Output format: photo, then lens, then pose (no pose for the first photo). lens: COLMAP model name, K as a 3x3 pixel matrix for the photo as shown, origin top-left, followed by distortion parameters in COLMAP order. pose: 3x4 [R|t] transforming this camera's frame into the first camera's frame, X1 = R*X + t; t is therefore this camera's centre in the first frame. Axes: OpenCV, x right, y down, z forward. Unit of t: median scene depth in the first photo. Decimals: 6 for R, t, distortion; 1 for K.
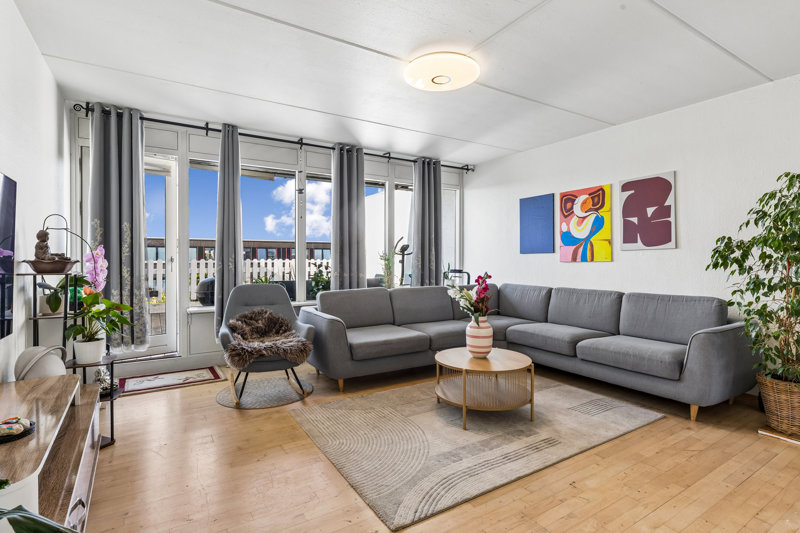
lens RADIAL K [[398.4, 0, 395.5], [0, 398.4, 257.7], [0, 0, 1]] dist [0.023630, -0.000175]
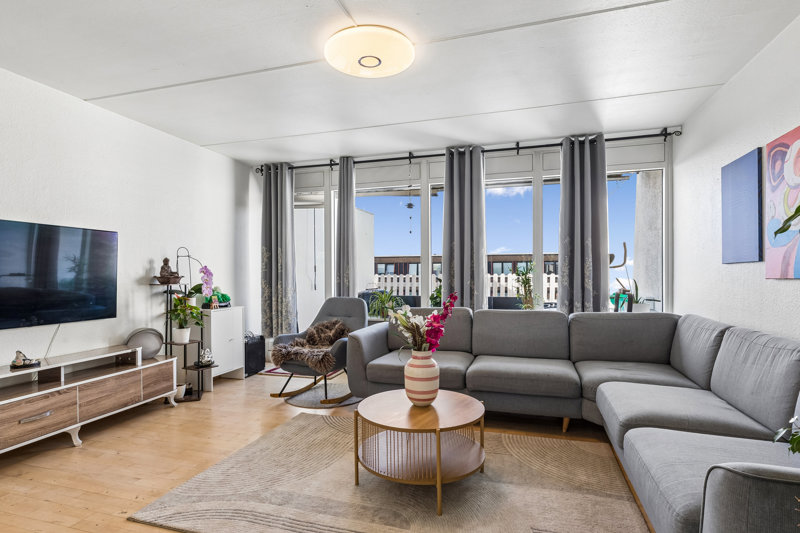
lens RADIAL K [[407.2, 0, 400.9], [0, 407.2, 276.9], [0, 0, 1]] dist [-0.001886, 0.000106]
pose [[0.661707, 0.003980, -0.749752, 0.535588], [0.004974, 0.999941, 0.009698, 0.000178], [0.749746, -0.010147, 0.661648, 0.331083]]
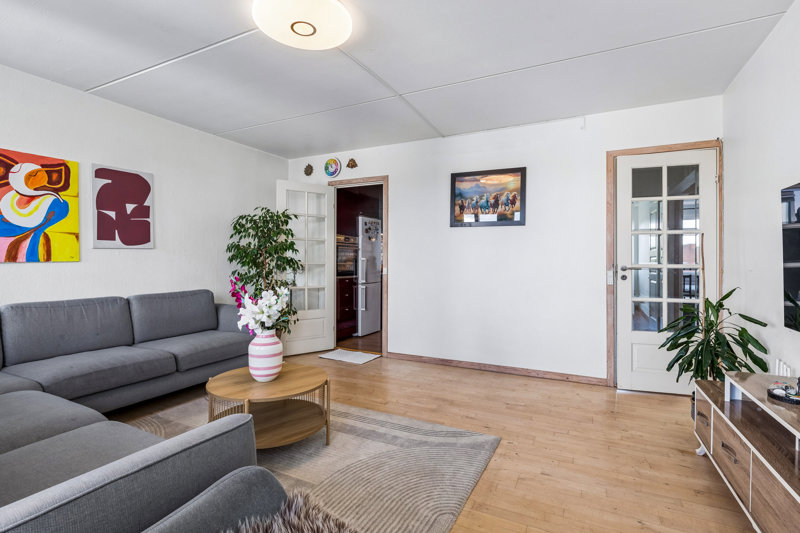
lens RADIAL K [[398.4, 0, 395.5], [0, 398.4, 257.7], [0, 0, 1]] dist [0.023630, -0.000175]
pose [[-0.509481, 0.004420, 0.860470, -0.441488], [-0.004509, 0.999959, -0.007806, 0.004872], [-0.860470, -0.007856, -0.509441, 0.844468]]
